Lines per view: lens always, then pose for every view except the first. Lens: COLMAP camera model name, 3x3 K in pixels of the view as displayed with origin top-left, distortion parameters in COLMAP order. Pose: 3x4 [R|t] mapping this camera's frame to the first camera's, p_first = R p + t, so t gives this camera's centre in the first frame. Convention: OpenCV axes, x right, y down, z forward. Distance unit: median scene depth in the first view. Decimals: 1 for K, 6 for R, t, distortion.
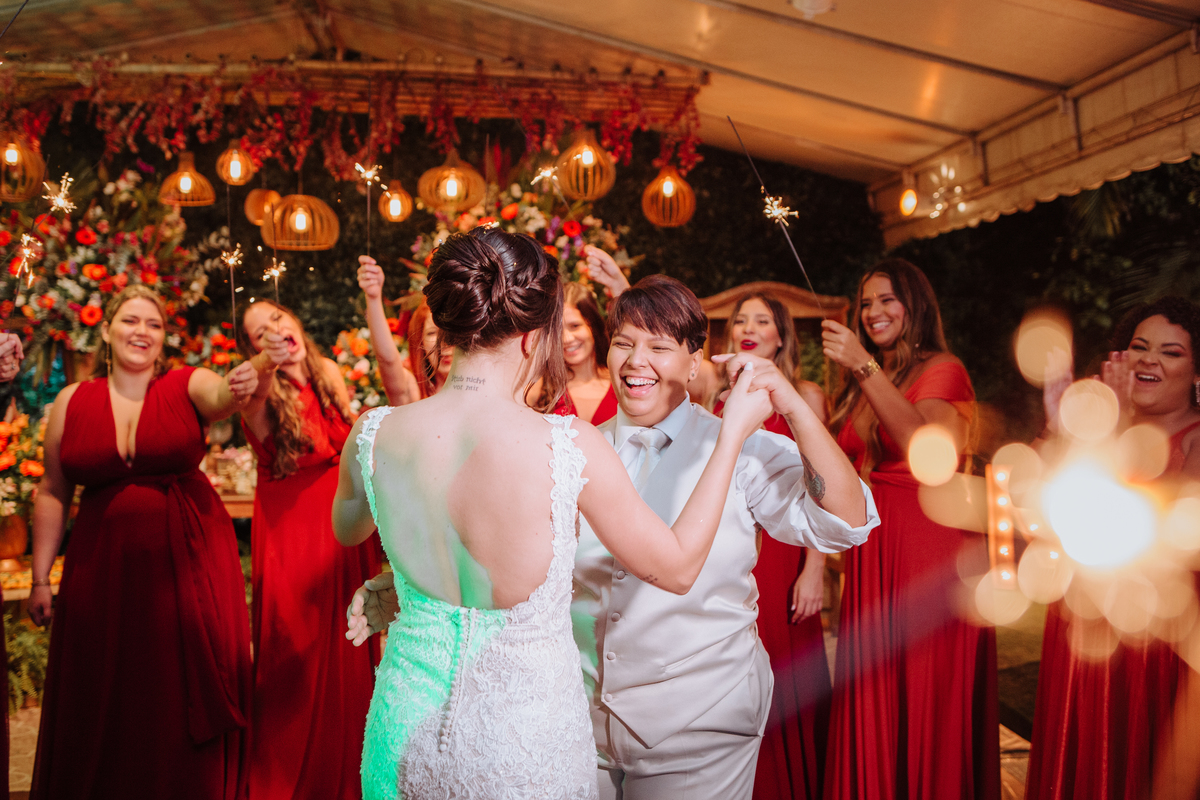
lens RADIAL K [[1224.9, 0, 600.0], [0, 1224.9, 400.0], [0, 0, 1]] dist [-0.115179, 0.012749]
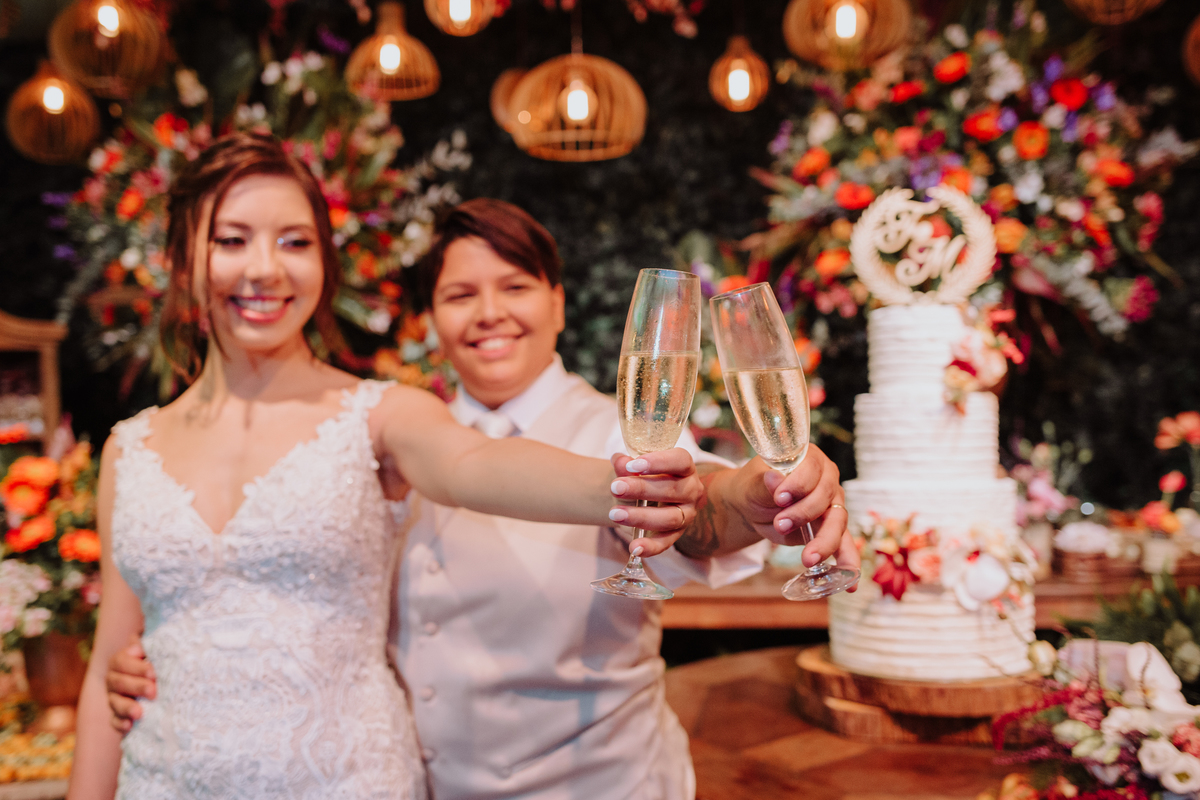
lens RADIAL K [[1172.7, 0, 600.0], [0, 1172.7, 400.0], [0, 0, 1]] dist [-0.063757, 0.007760]
pose [[0.968890, -0.014168, -0.247085, -0.101673], [0.010213, 0.999799, -0.017281, 0.002453], [0.247280, 0.014220, 0.968840, 0.465512]]
